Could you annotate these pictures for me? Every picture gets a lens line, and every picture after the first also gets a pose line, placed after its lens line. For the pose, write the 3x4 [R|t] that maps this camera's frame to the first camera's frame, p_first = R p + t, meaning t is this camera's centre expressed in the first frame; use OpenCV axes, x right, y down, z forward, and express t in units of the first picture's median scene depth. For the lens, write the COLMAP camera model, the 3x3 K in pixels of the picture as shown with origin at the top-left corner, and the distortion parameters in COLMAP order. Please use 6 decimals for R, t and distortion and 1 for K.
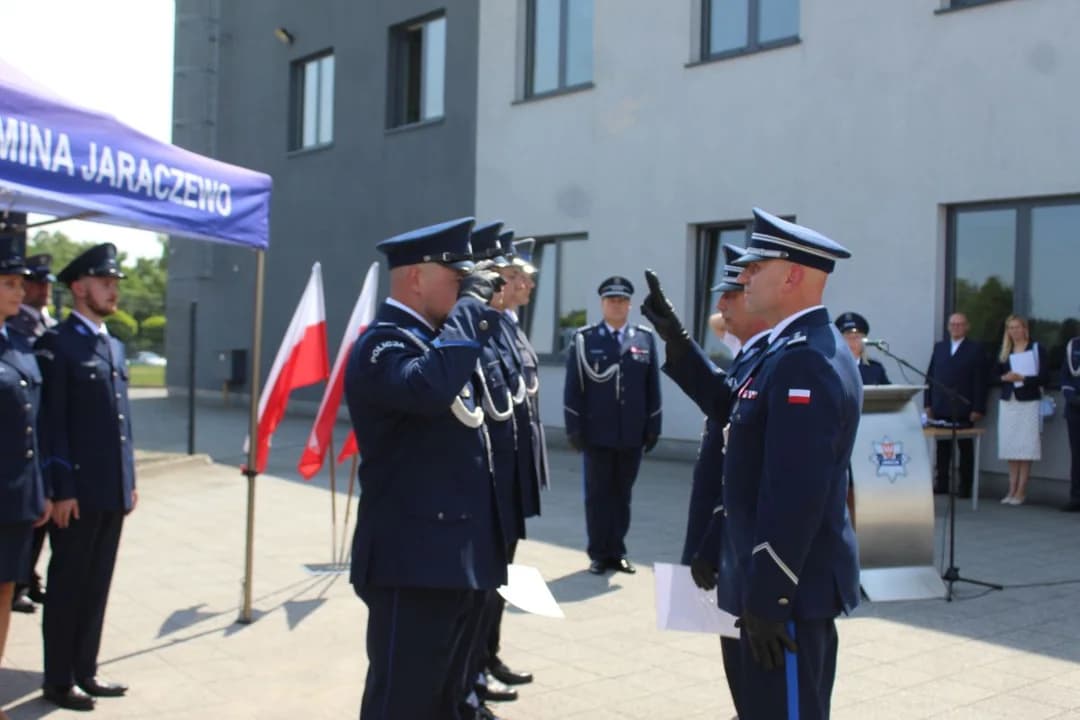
lens RADIAL K [[1276.9, 0, 539.1], [0, 1276.9, 358.6], [0, 0, 1]] dist [-0.092440, 0.031786]
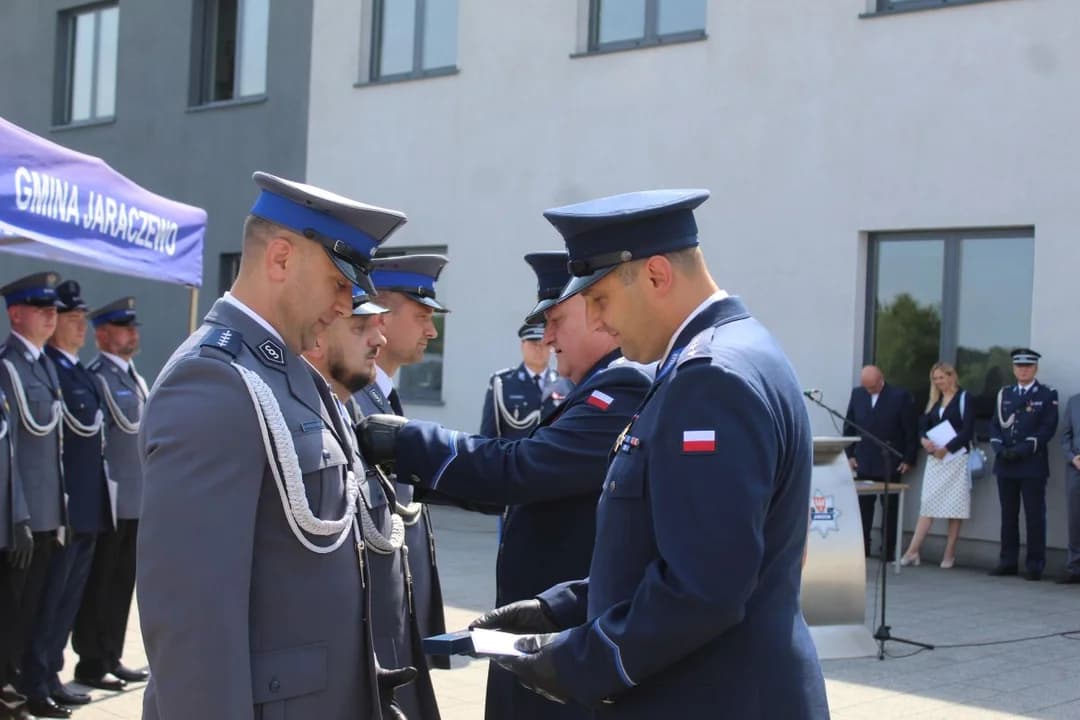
lens RADIAL K [[1725.4, 0, 553.6], [0, 1725.4, 357.2], [0, 0, 1]] dist [0.000162, -0.168758]
pose [[0.988626, 0.019353, 0.149142, -0.117007], [-0.016743, 0.999684, -0.018738, -0.011140], [-0.149457, 0.016028, 0.988638, -0.258184]]
